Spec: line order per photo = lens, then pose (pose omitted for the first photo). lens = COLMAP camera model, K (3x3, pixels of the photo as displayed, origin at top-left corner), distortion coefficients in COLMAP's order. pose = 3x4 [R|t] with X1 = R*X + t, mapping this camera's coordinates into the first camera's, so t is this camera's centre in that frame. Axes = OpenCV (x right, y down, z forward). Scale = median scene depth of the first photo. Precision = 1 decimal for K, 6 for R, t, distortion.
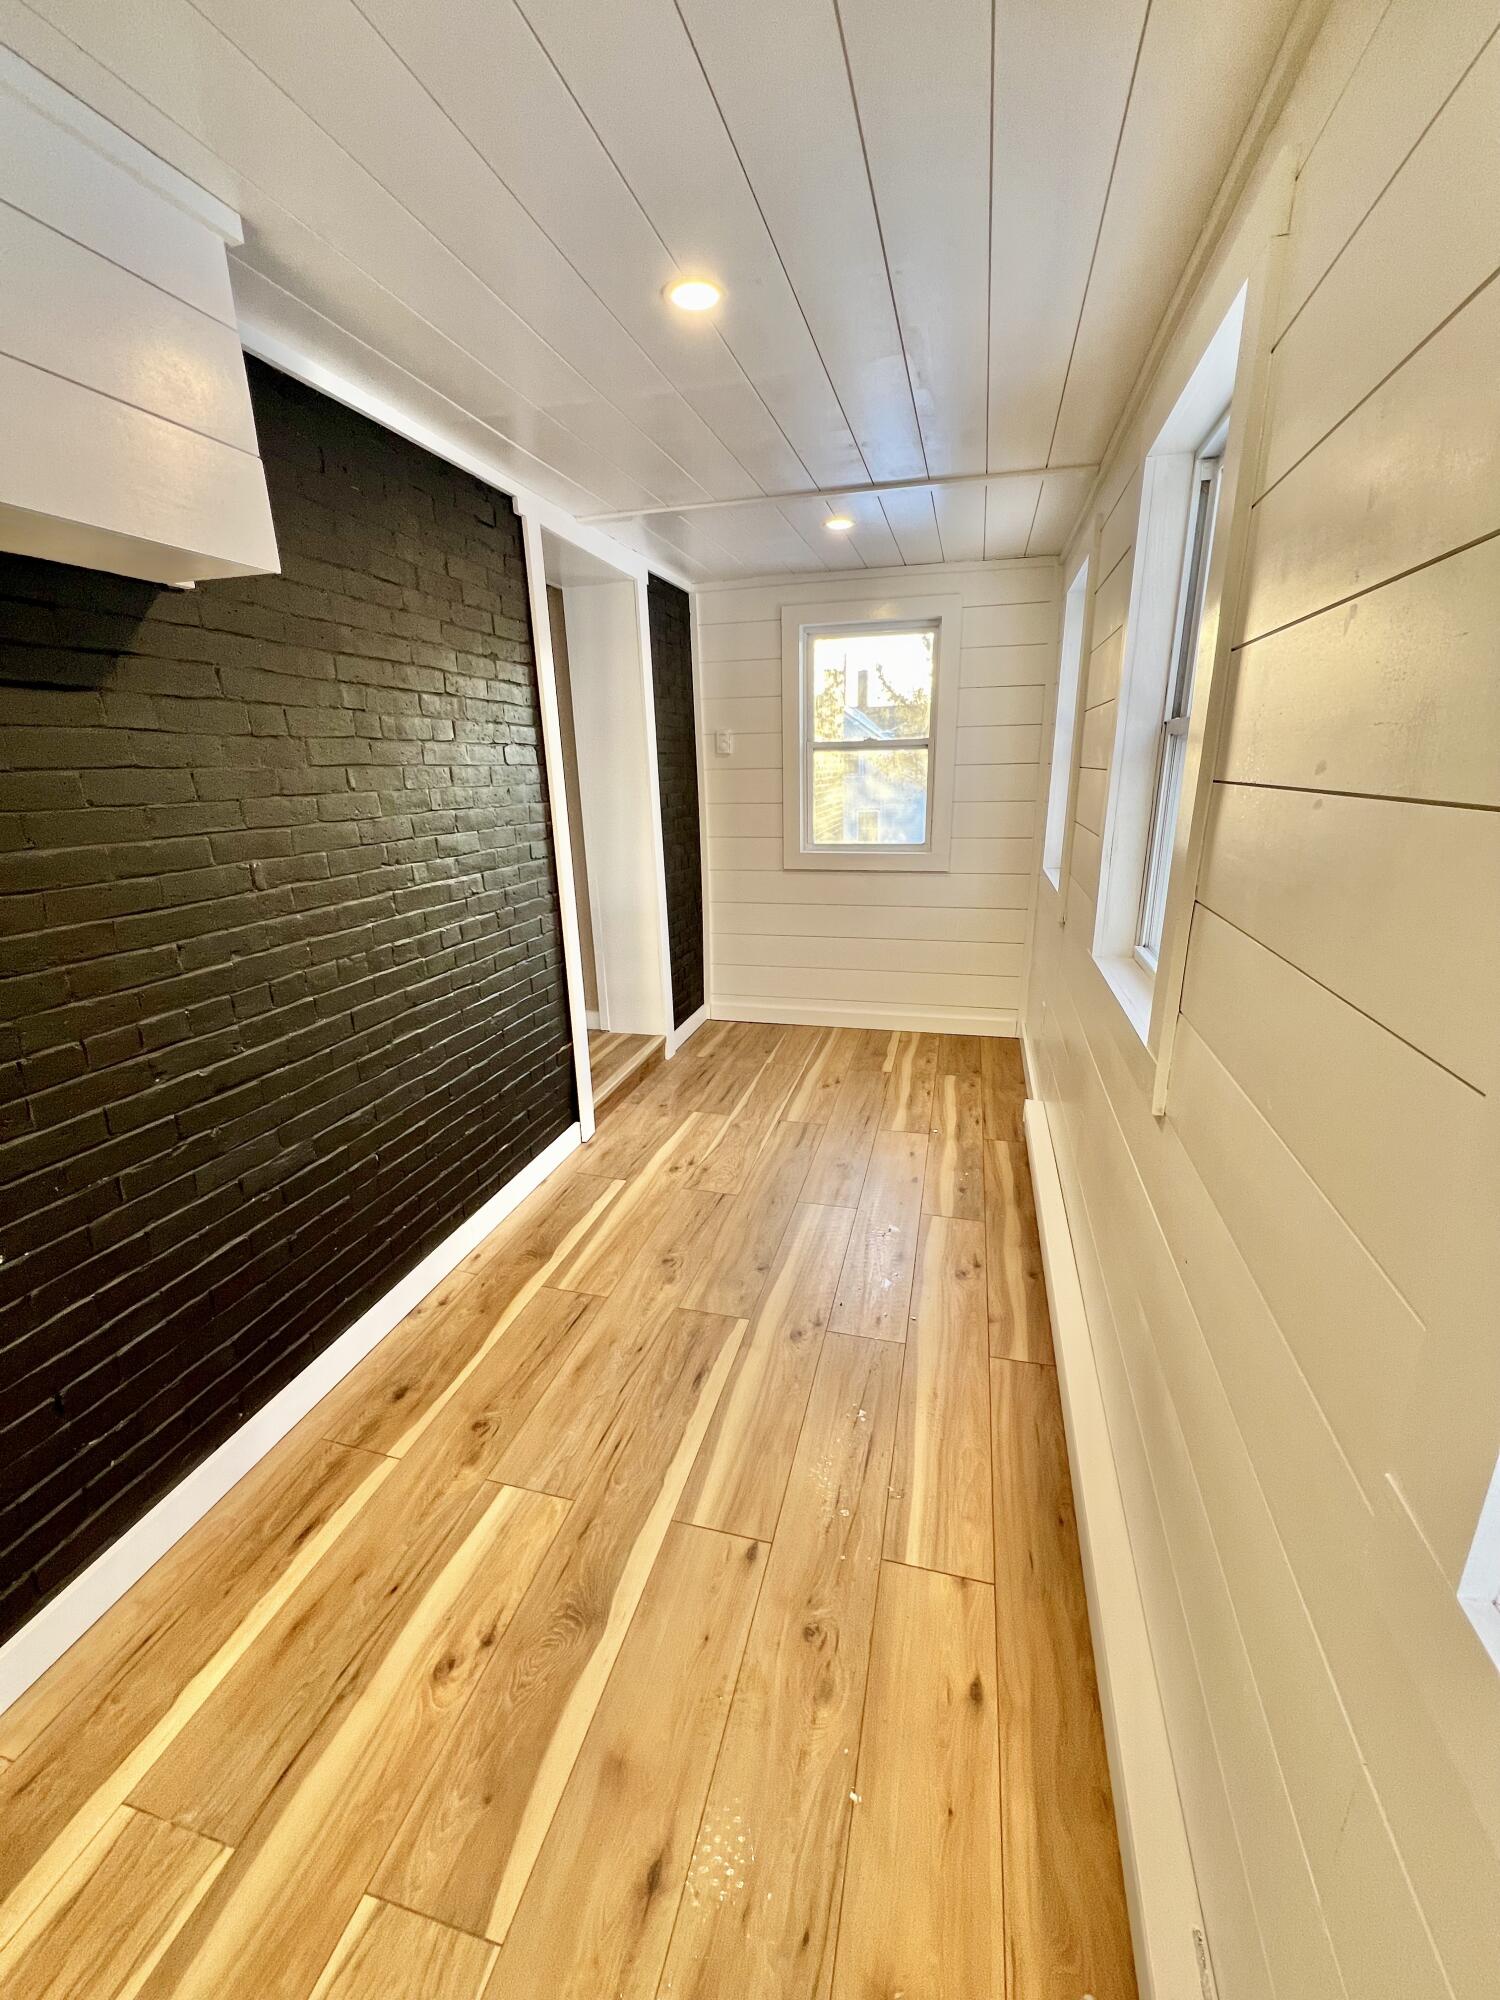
lens RADIAL K [[795.3, 0, 750.8], [0, 795.3, 1002.7], [0, 0, 1]] dist [-0.000244, 0.000066]
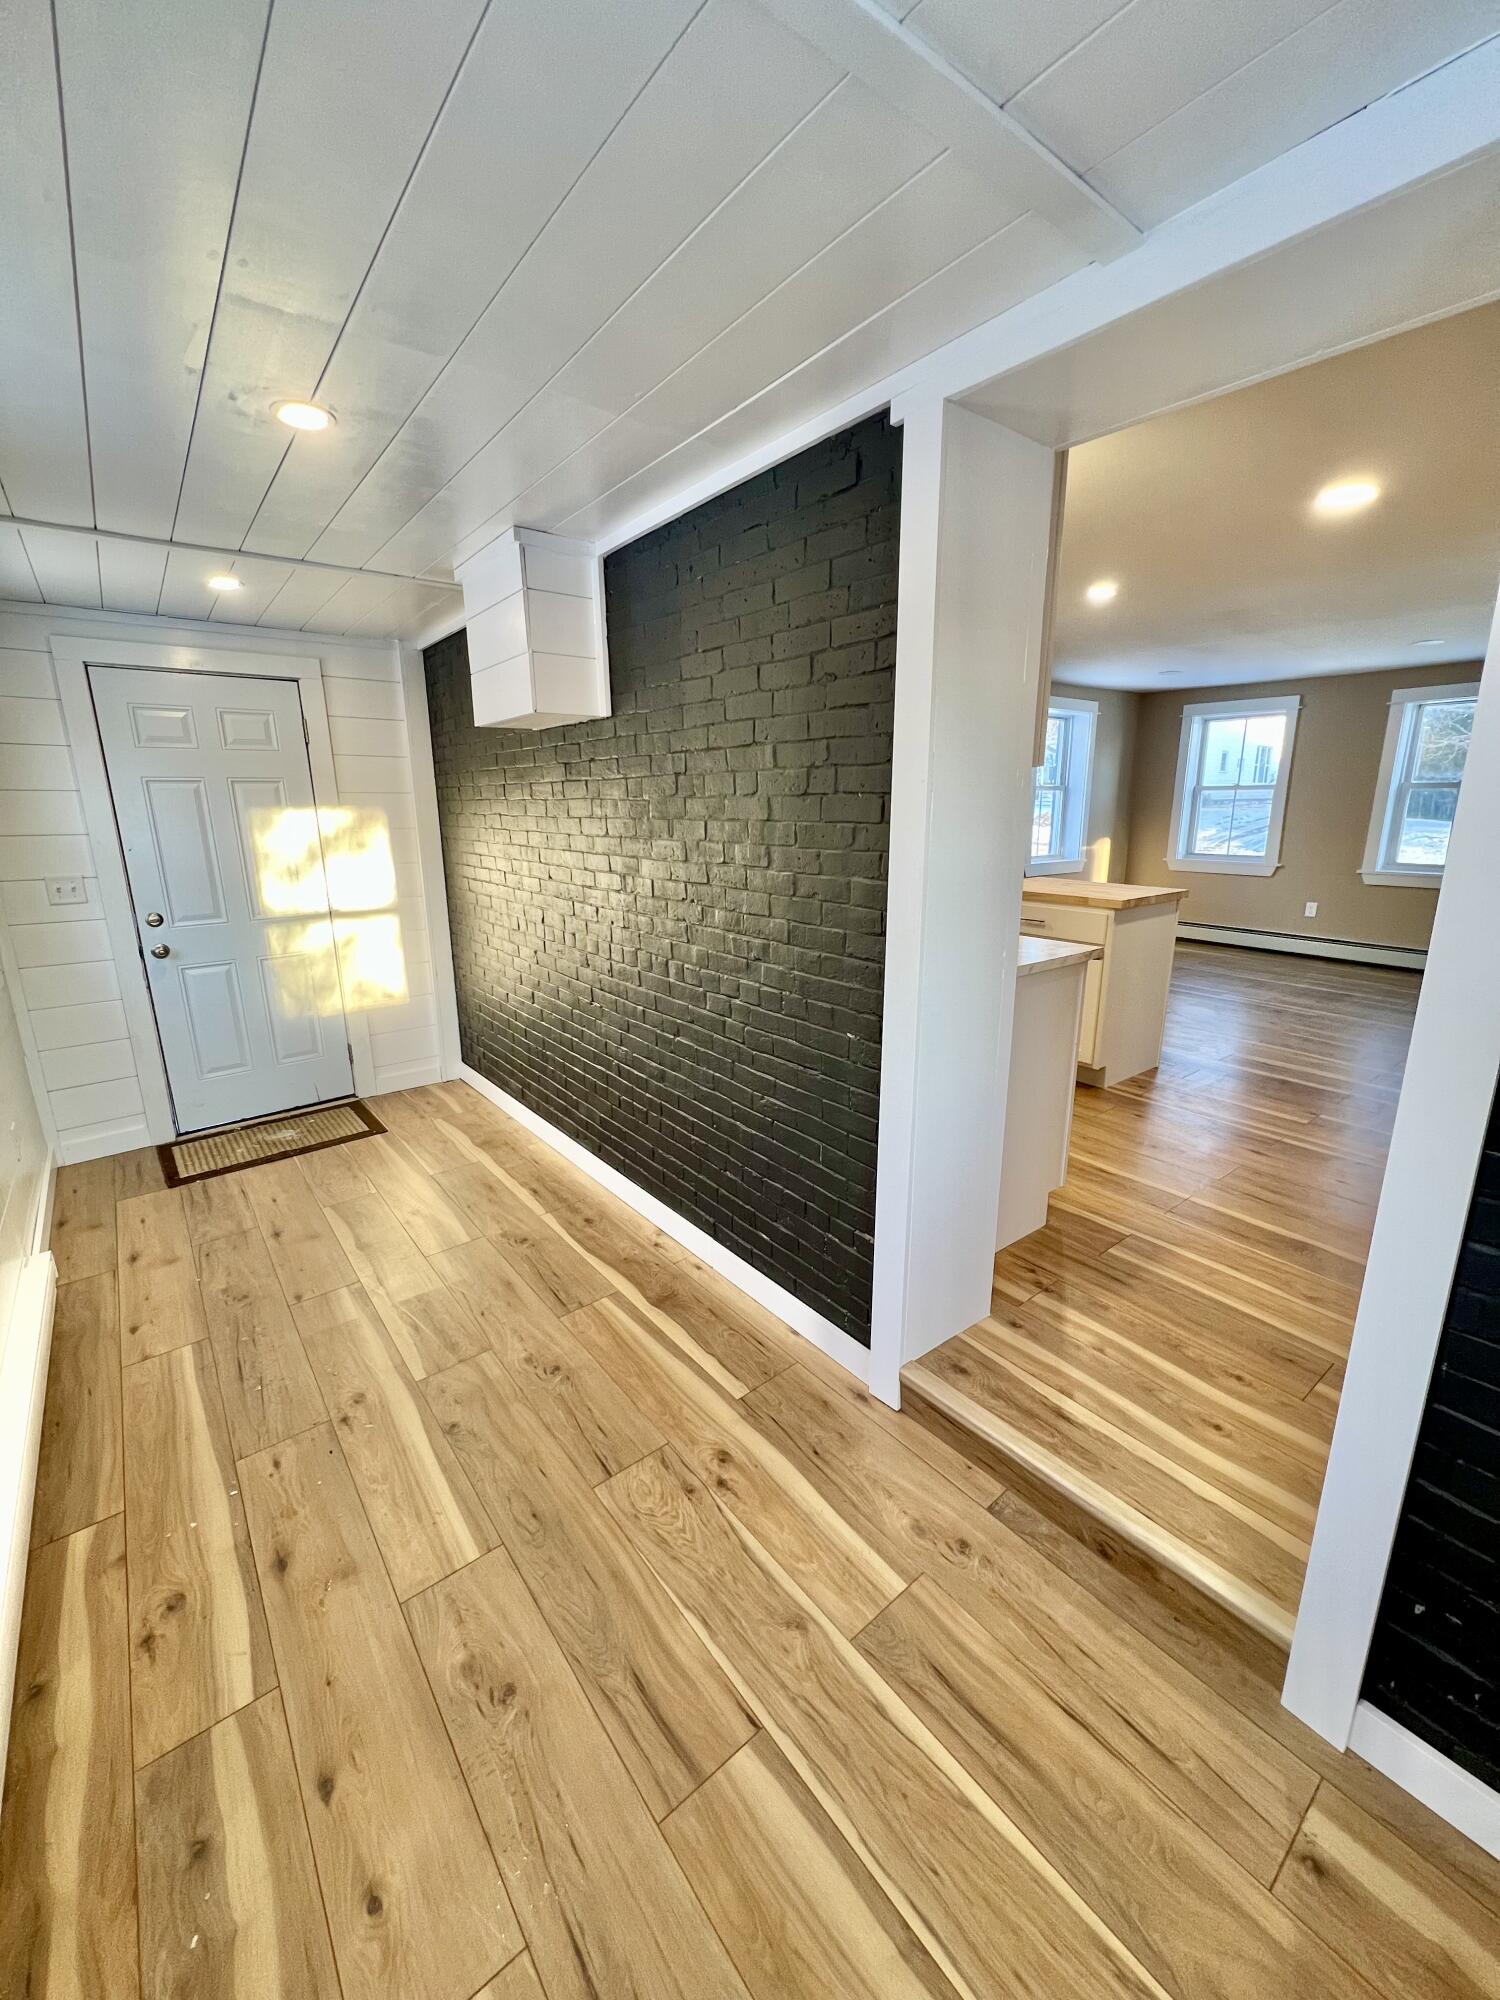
lens RADIAL K [[795.3, 0, 752.6], [0, 795.3, 1001.4], [0, 0, 1]] dist [-0.000244, 0.000066]
pose [[-0.595649, 0.225612, -0.770910, 0.375488], [-0.207550, 0.883922, 0.419052, -0.484757], [0.775967, 0.409610, -0.479681, 1.487189]]
